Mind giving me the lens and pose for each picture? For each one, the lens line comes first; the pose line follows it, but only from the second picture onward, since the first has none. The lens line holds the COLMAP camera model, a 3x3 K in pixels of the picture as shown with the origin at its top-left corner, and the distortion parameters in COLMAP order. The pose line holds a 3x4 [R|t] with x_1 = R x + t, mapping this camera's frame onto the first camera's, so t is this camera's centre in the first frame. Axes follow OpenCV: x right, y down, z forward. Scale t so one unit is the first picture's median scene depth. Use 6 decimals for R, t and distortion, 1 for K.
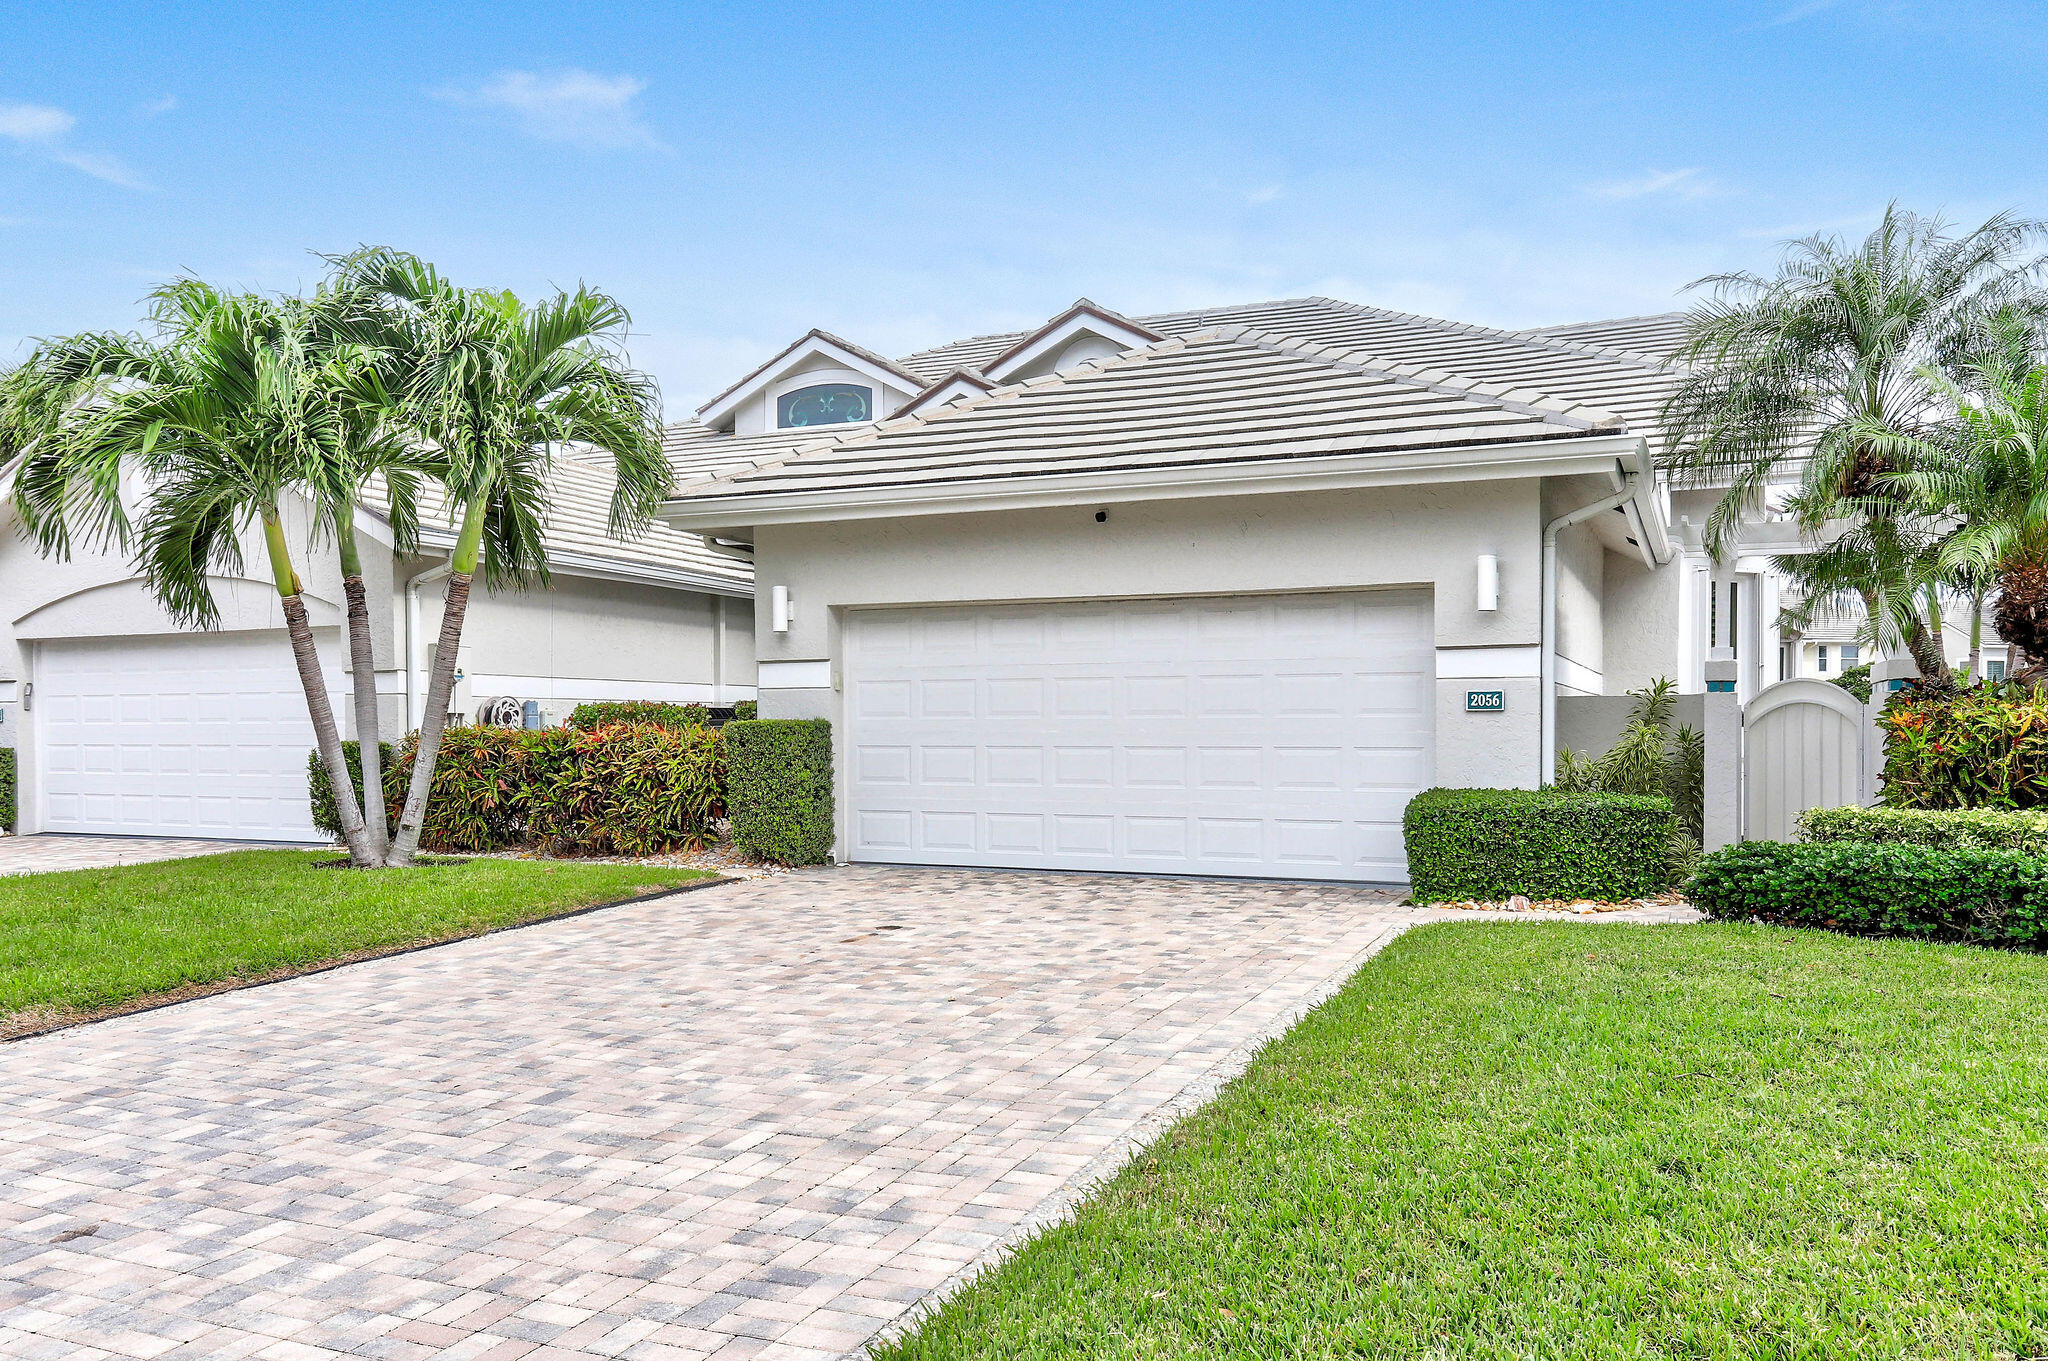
lens RADIAL K [[1526.8, 0, 1022.3], [0, 1526.8, 750.7], [0, 0, 1]] dist [0.003264, 0.002474]
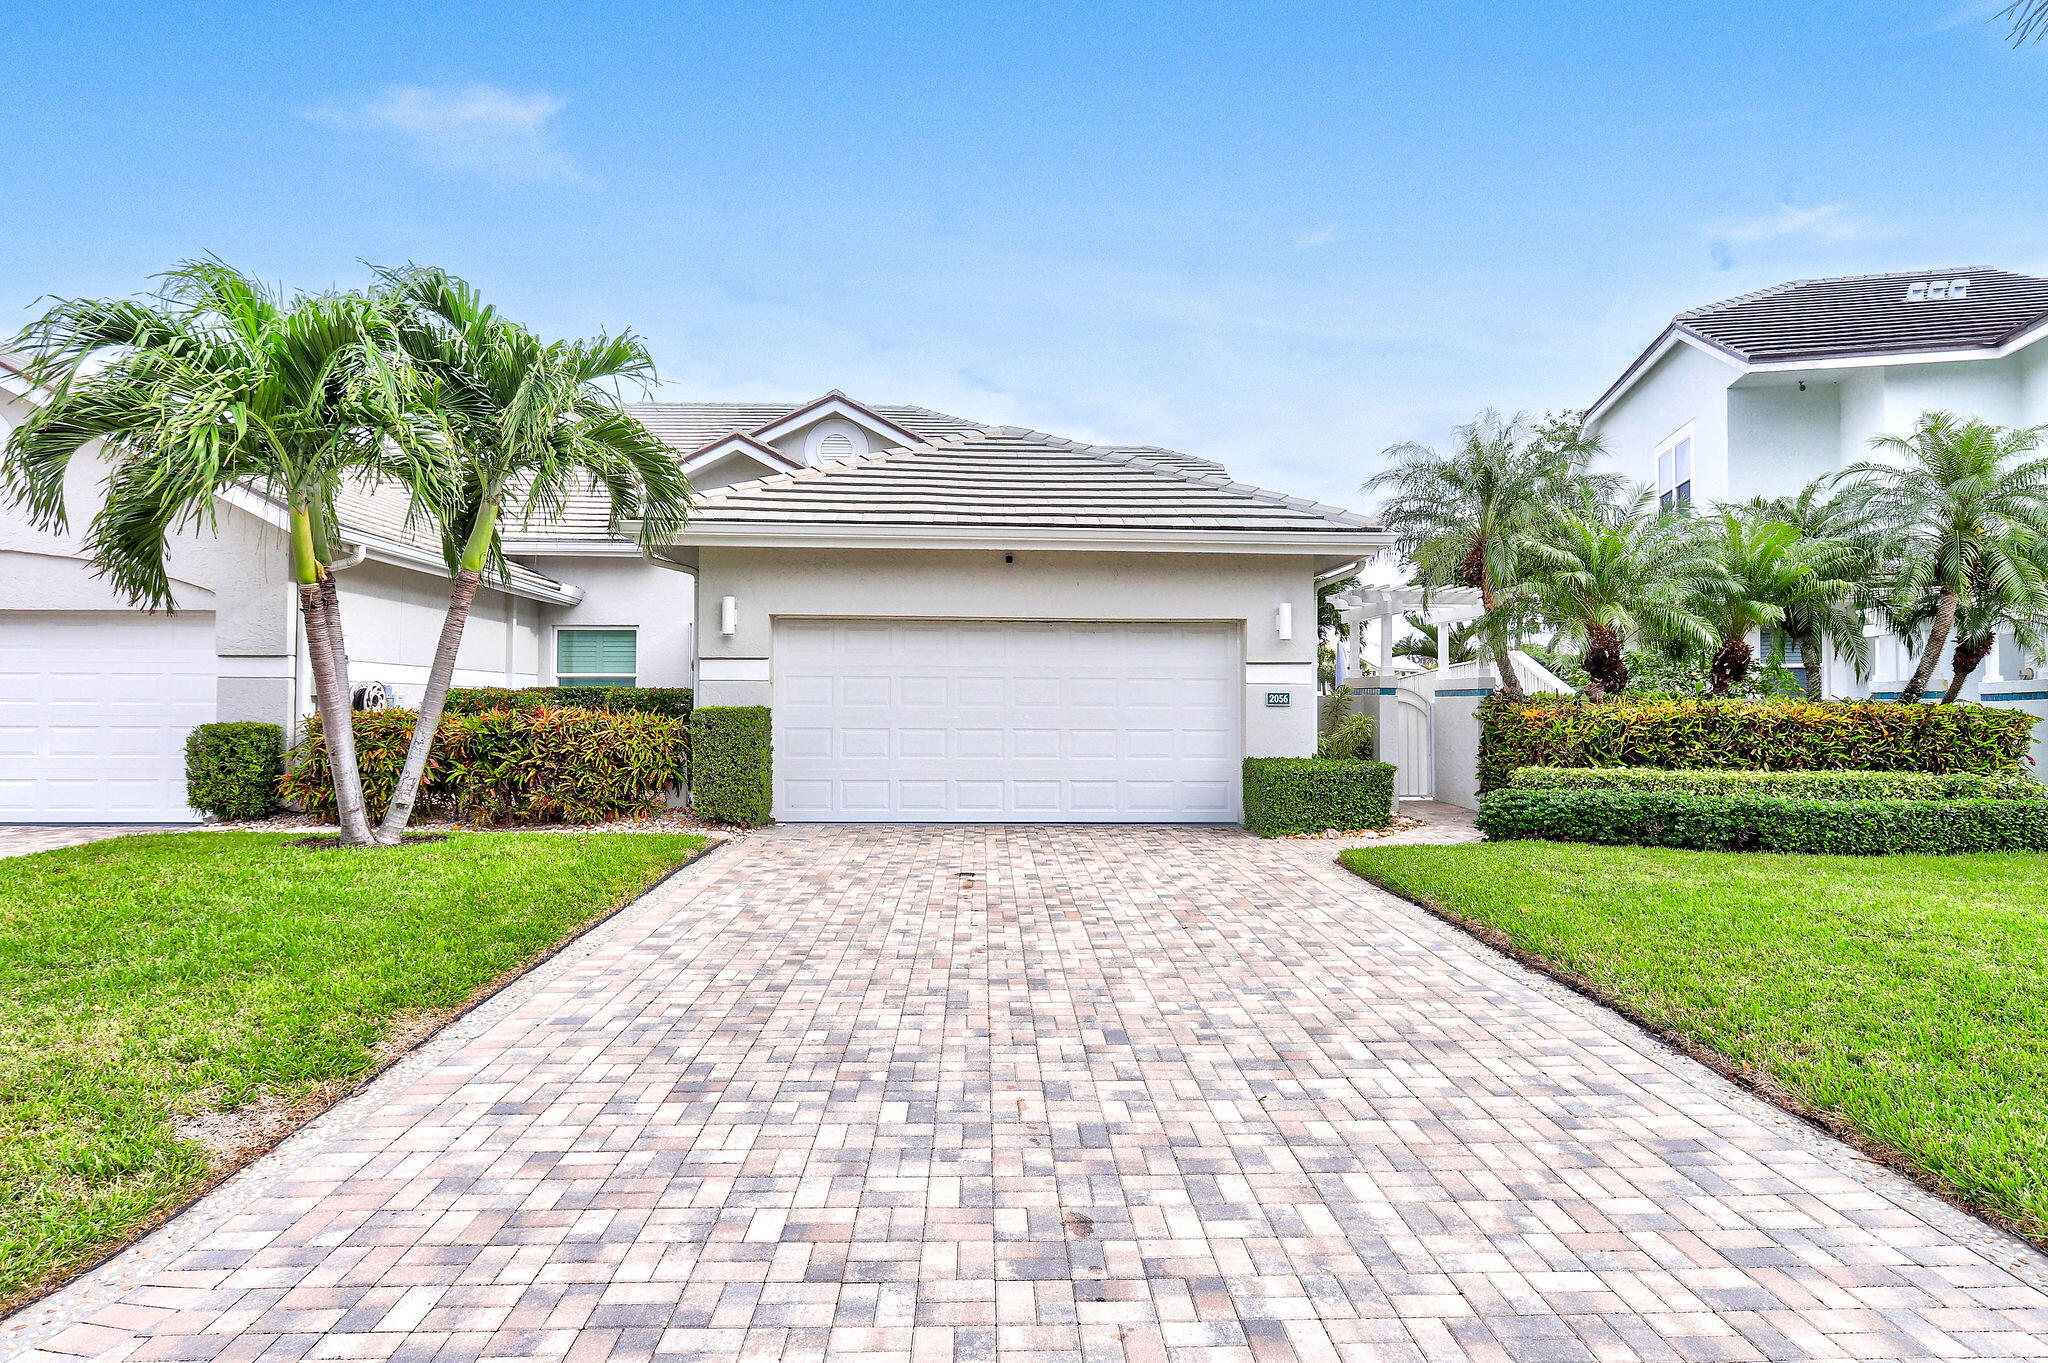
lens RADIAL K [[1097.0, 0, 1024.0], [0, 1097.0, 681.5], [0, 0, 1]] dist [0.002942, 0.001630]
pose [[0.898103, 0.018034, 0.439414, -0.603068], [-0.000756, 0.999221, -0.039465, -0.010912], [-0.439784, 0.035112, 0.897417, 0.211388]]
